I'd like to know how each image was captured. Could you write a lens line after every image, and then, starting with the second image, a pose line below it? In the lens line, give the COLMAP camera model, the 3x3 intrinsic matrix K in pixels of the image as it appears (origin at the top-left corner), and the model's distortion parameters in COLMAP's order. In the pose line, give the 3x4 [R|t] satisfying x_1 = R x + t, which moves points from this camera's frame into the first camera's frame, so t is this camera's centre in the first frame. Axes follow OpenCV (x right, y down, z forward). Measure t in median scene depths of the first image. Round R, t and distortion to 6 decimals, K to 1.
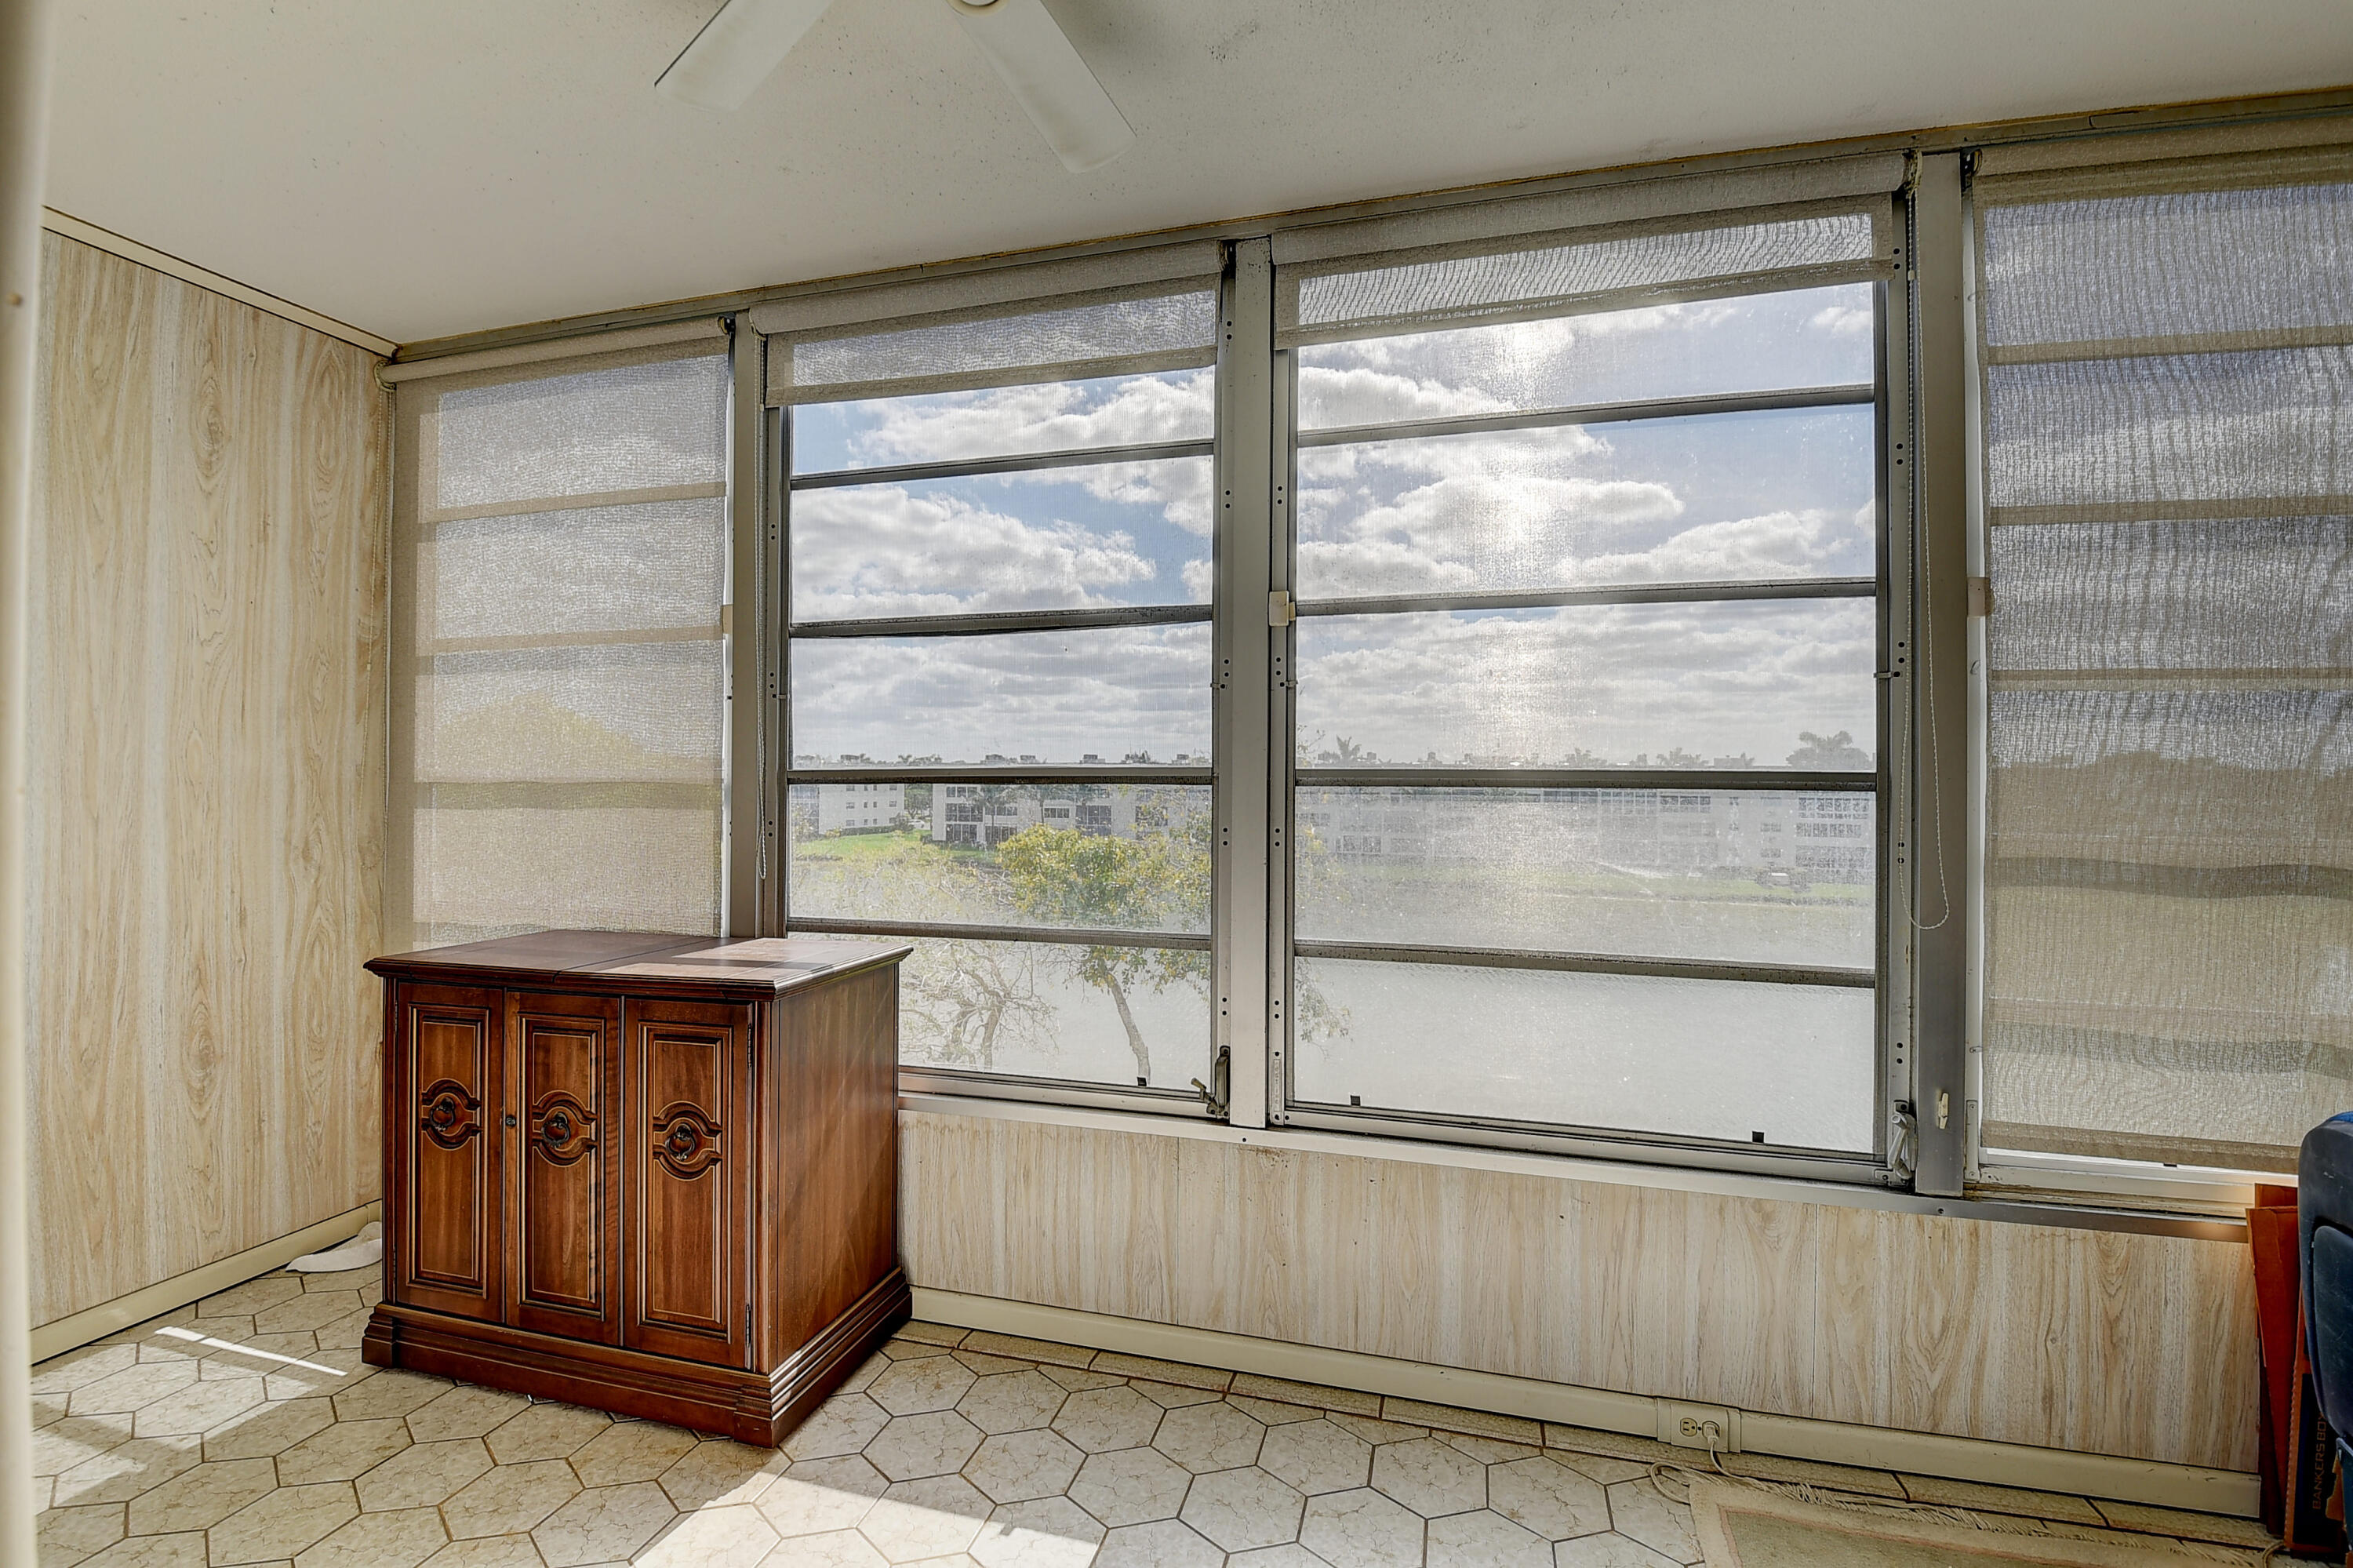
lens RADIAL K [[1048.5, 0, 1171.4], [0, 1048.5, 766.9], [0, 0, 1]] dist [-0.001010, -0.013085]
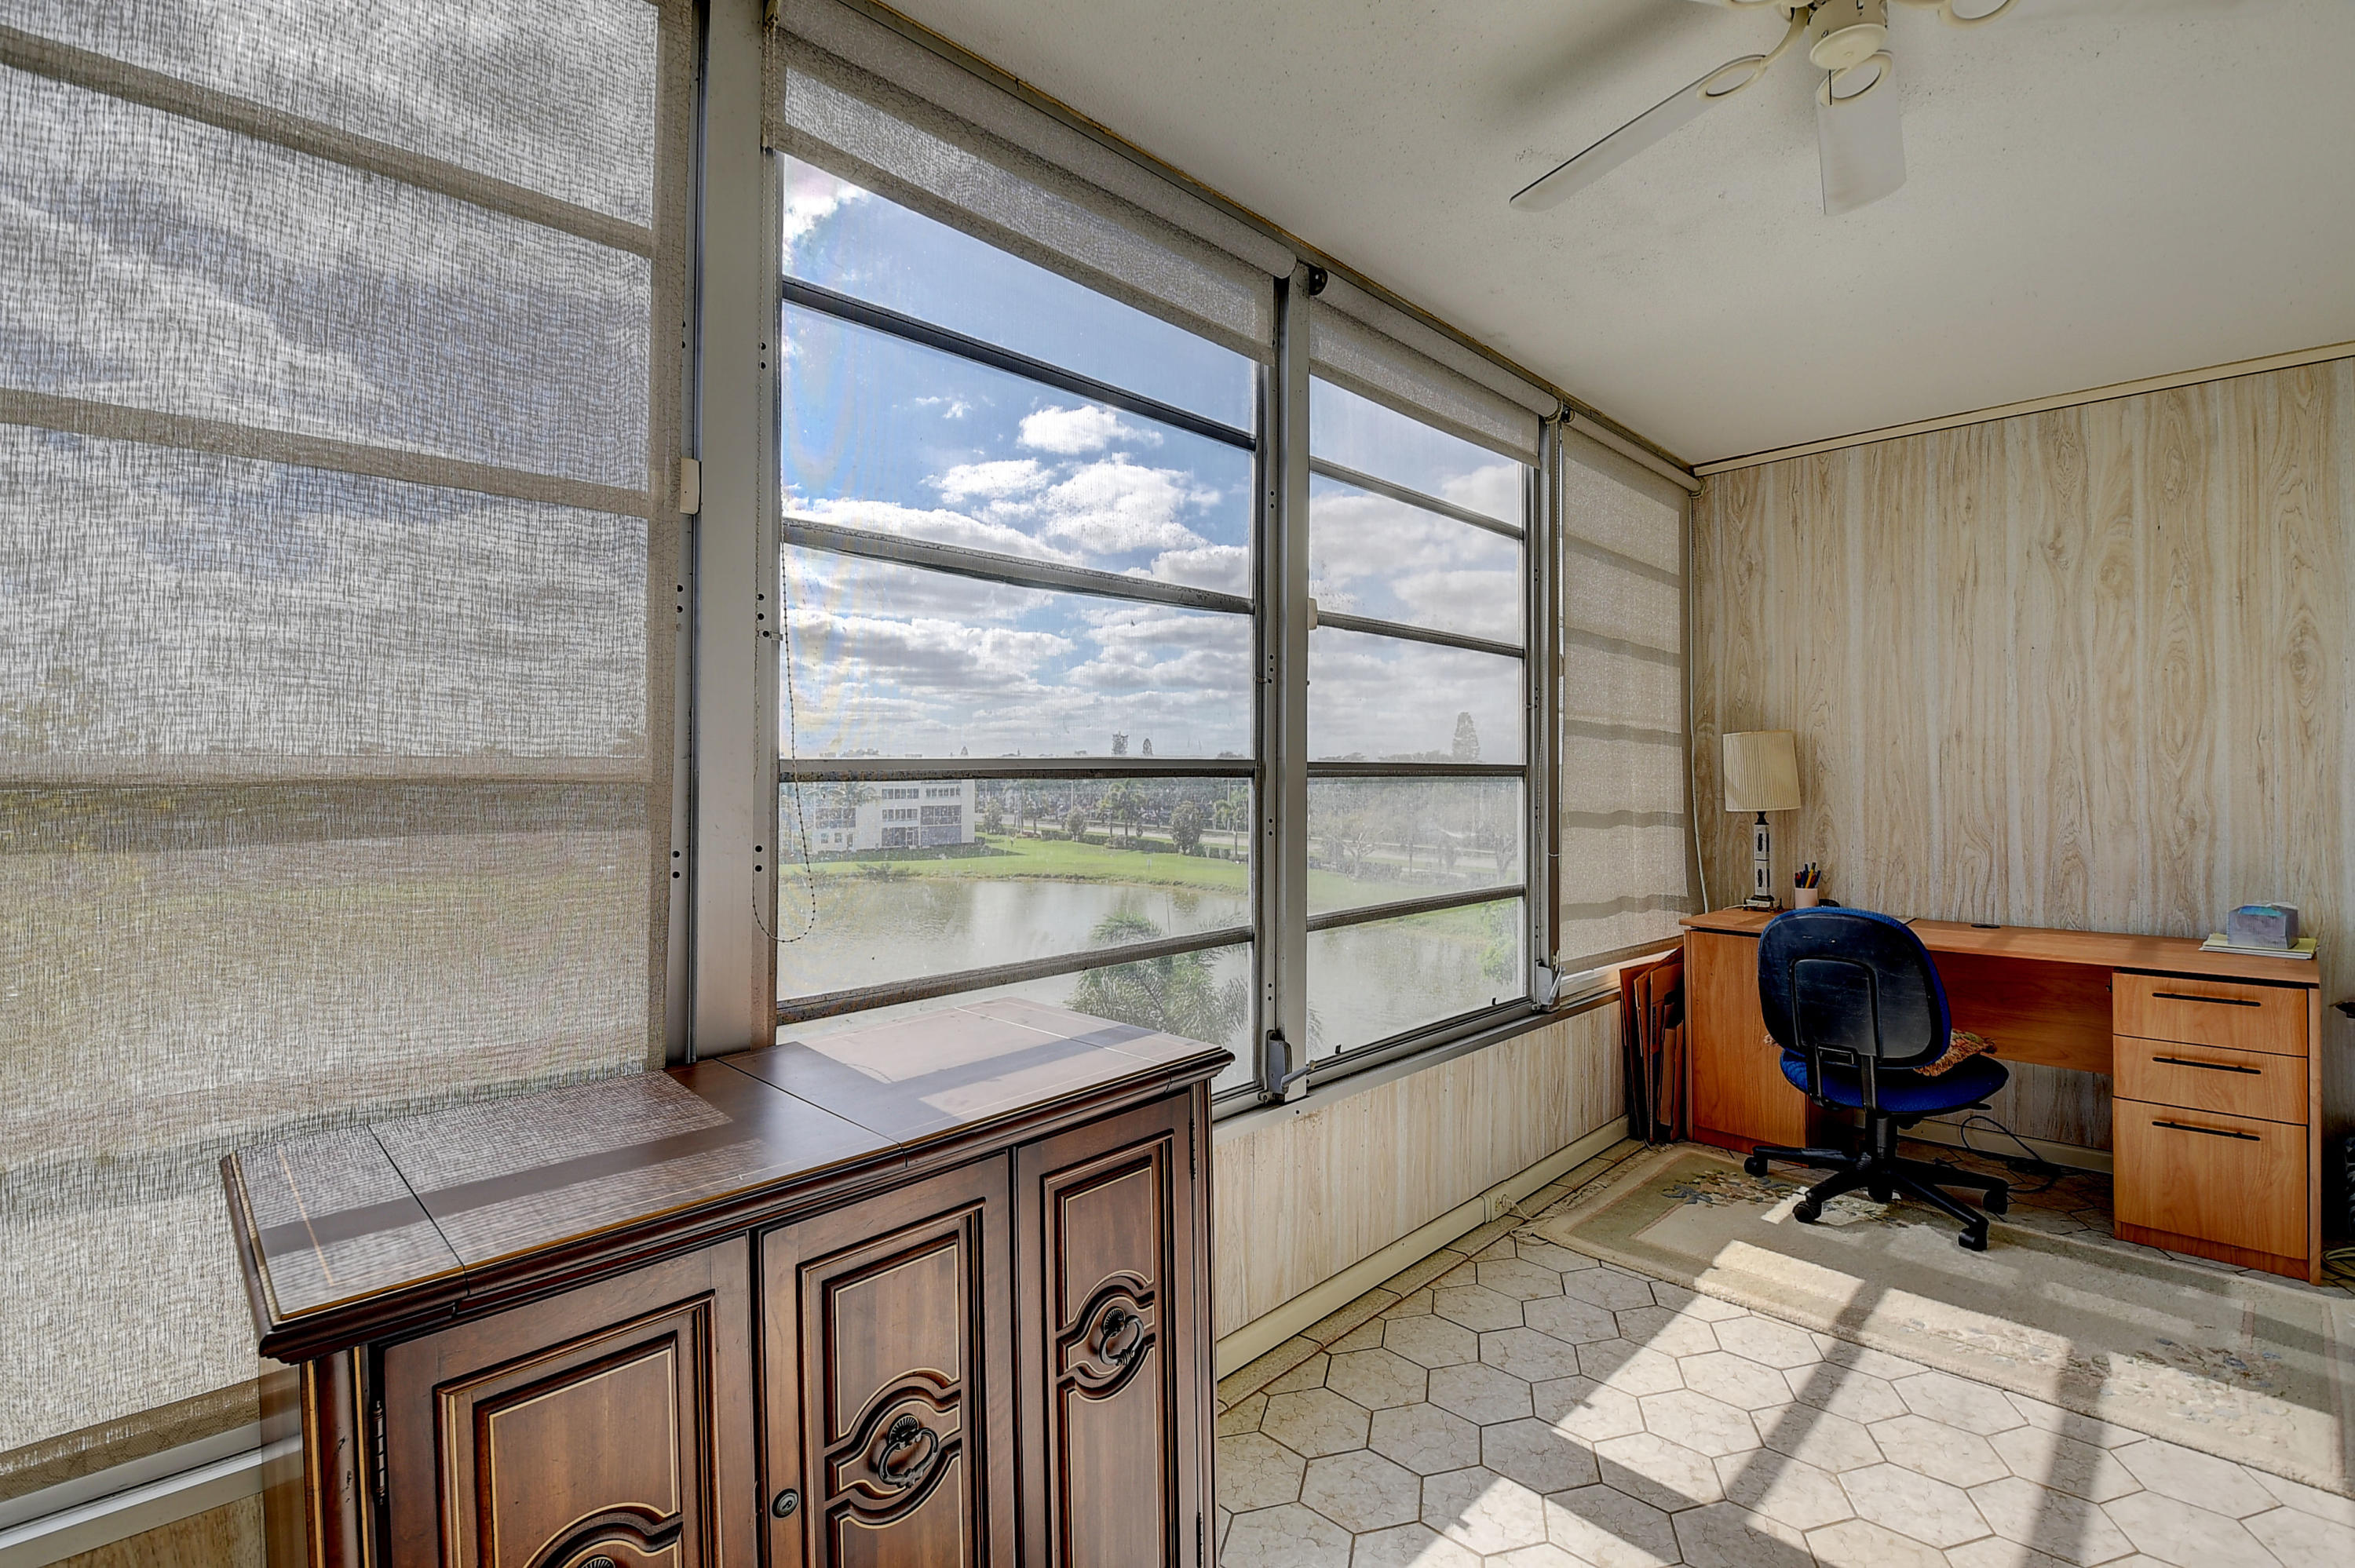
lens RADIAL K [[1049.2, 0, 1172.4], [0, 1049.2, 766.8], [0, 0, 1]] dist [-0.001010, -0.013085]
pose [[0.490497, -0.000906, 0.871442, -0.973134], [-0.009010, 0.999941, 0.006111, 0.001399], [-0.871396, -0.010849, 0.490460, 0.631958]]
